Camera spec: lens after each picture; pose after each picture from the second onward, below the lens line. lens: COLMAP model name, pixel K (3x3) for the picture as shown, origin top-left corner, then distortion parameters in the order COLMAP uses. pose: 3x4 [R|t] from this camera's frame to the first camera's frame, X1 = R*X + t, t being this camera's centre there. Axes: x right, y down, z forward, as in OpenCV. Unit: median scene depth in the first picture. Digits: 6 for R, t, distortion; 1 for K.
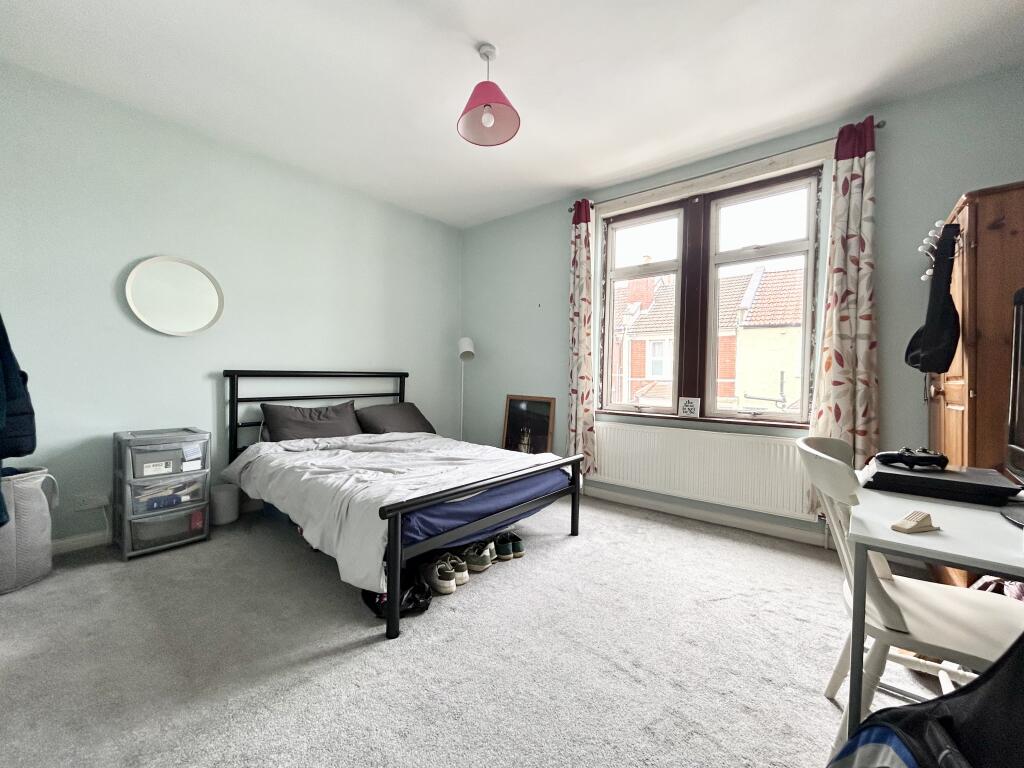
lens RADIAL K [[407.4, 0, 511.4], [0, 407.4, 379.5], [0, 0, 1]] dist [0.001293, 0.000582]
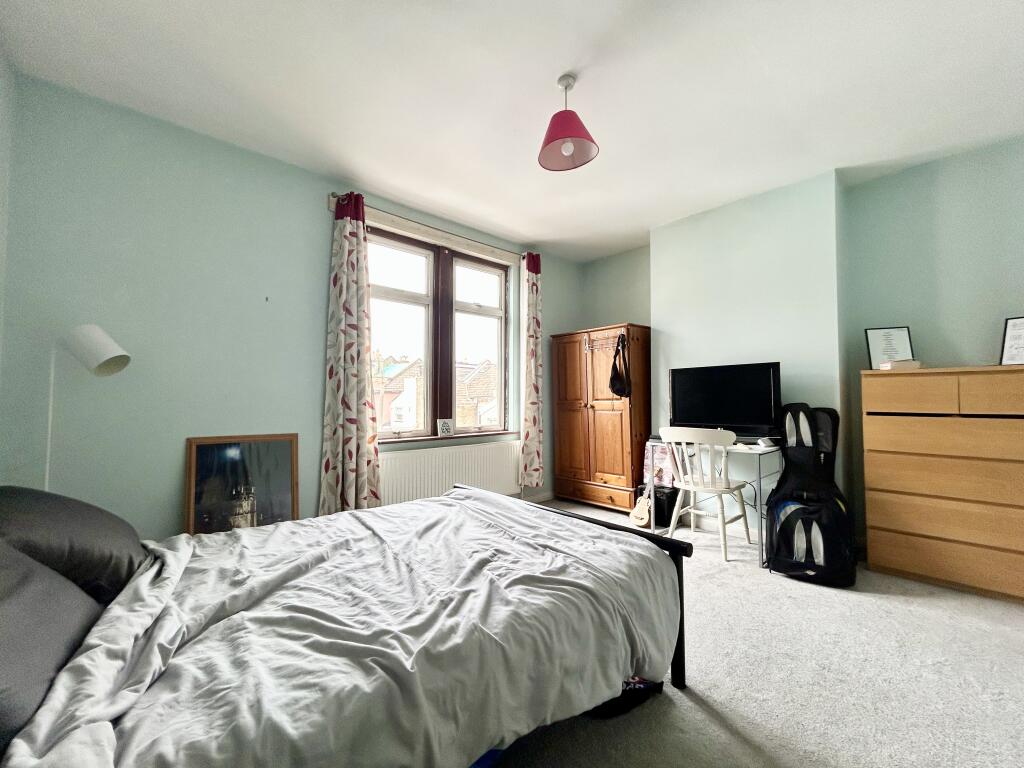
lens RADIAL K [[407.4, 0, 512.3], [0, 407.4, 381.9], [0, 0, 1]] dist [0.001293, 0.000582]
pose [[0.177134, 0.032118, 0.983662, -0.642164], [0.019676, 0.999152, -0.036167, -0.015457], [-0.983990, 0.025761, 0.176352, 0.594161]]
